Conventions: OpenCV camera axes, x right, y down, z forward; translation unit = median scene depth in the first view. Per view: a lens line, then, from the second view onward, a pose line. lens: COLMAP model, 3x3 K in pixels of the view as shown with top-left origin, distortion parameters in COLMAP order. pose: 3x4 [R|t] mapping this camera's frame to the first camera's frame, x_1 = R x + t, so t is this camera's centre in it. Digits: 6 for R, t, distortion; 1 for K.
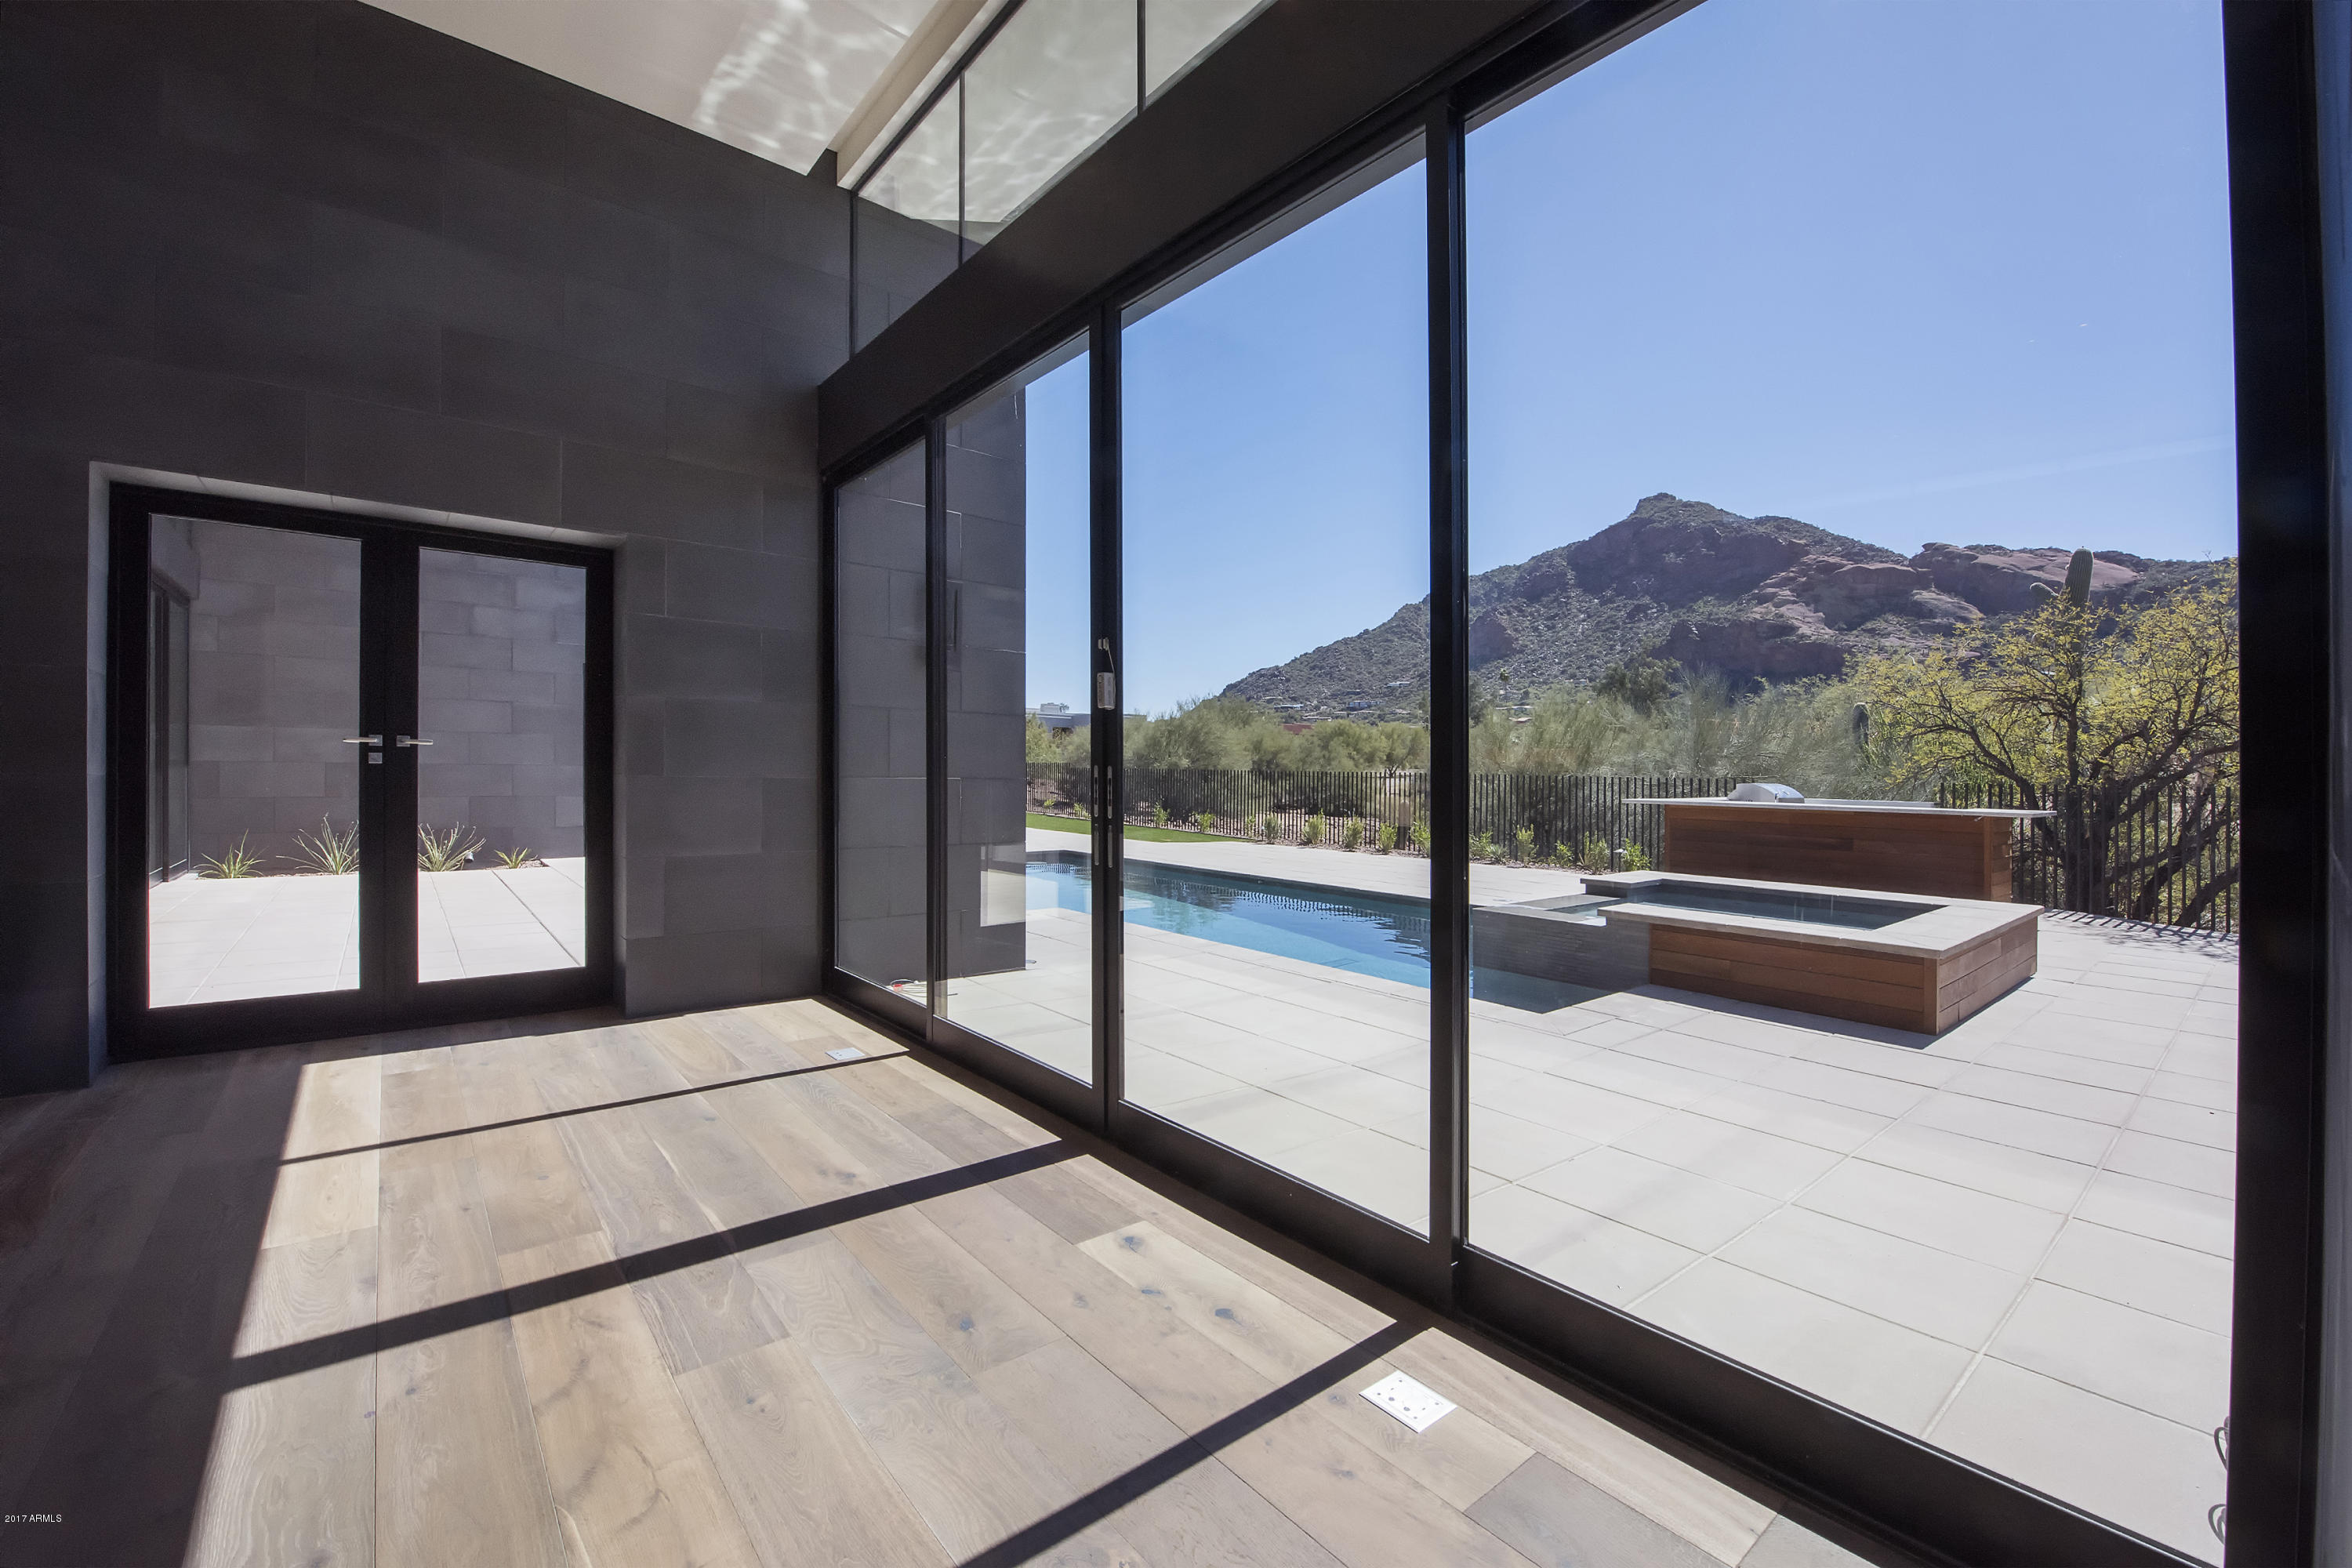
lens RADIAL K [[952.2, 0, 1213.9], [0, 952.2, 774.5], [0, 0, 1]] dist [-0.013205, -0.002619]
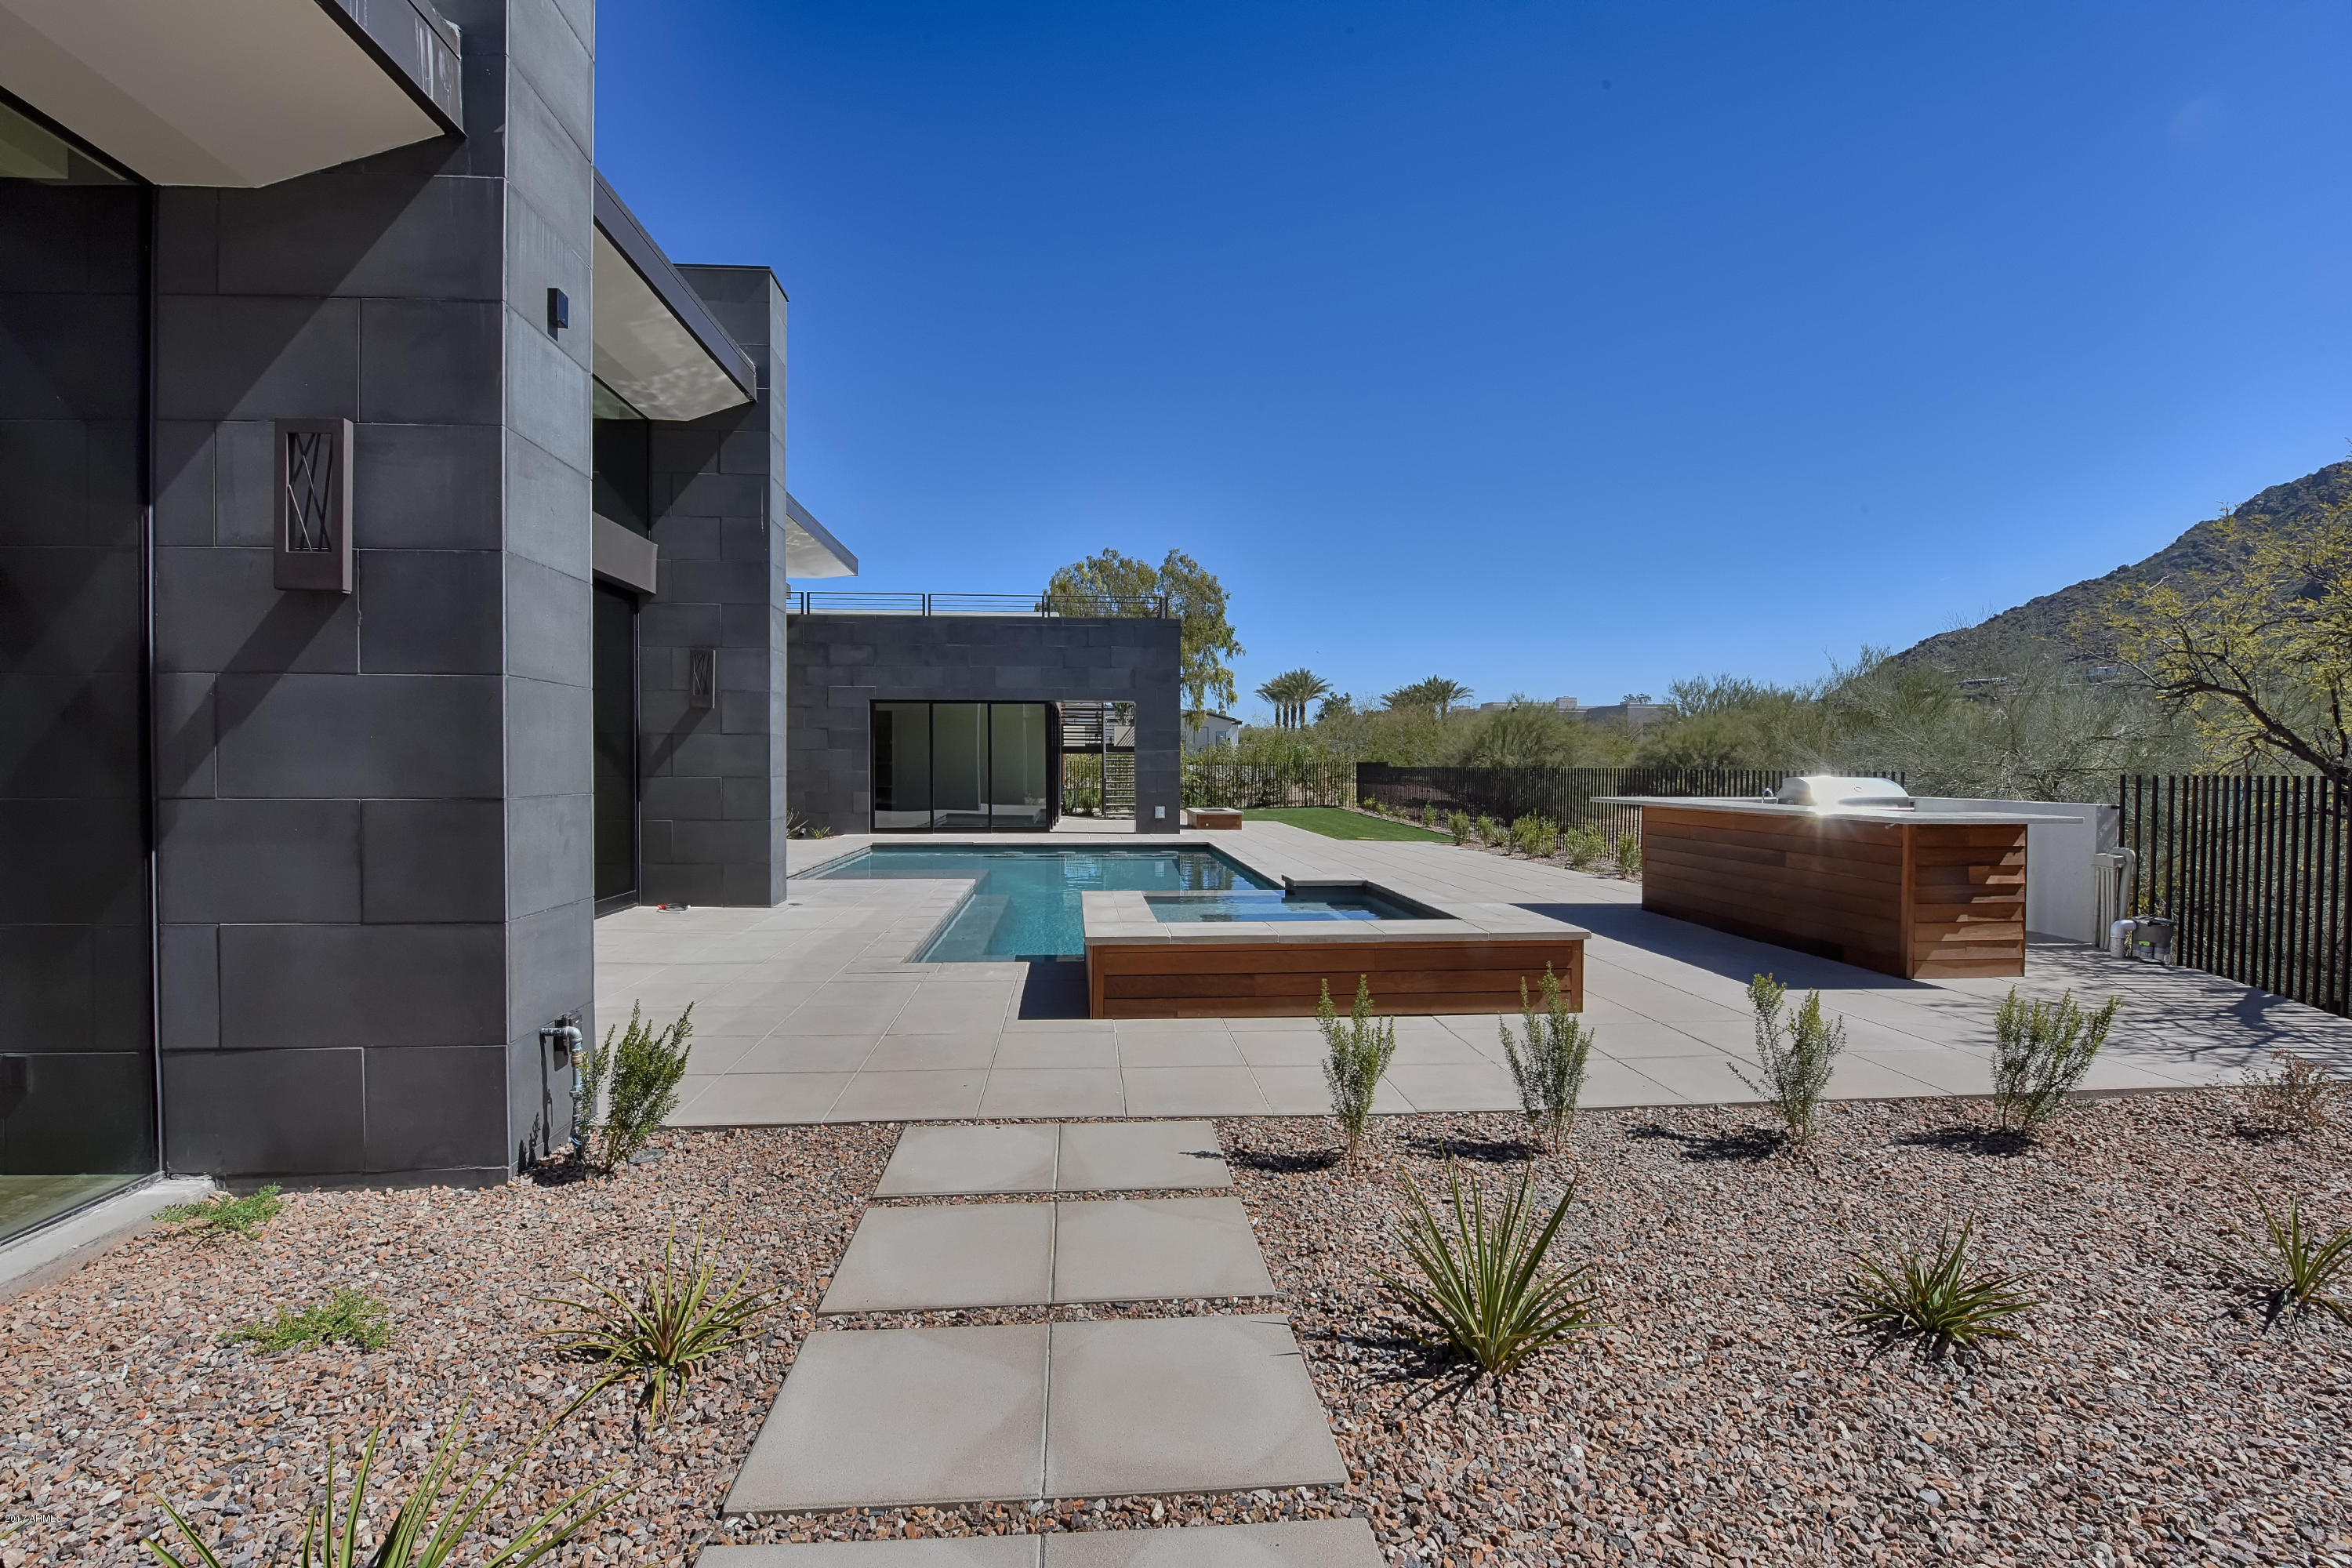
lens RADIAL K [[952.2, 0, 1136.9], [0, 952.2, 792.5], [0, 0, 1]] dist [-0.013205, -0.002619]
pose [[0.796951, 0.002510, -0.604039, 0.557261], [0.008143, 0.999856, 0.014899, 0.005074], [0.603989, -0.016792, 0.796815, 0.101795]]
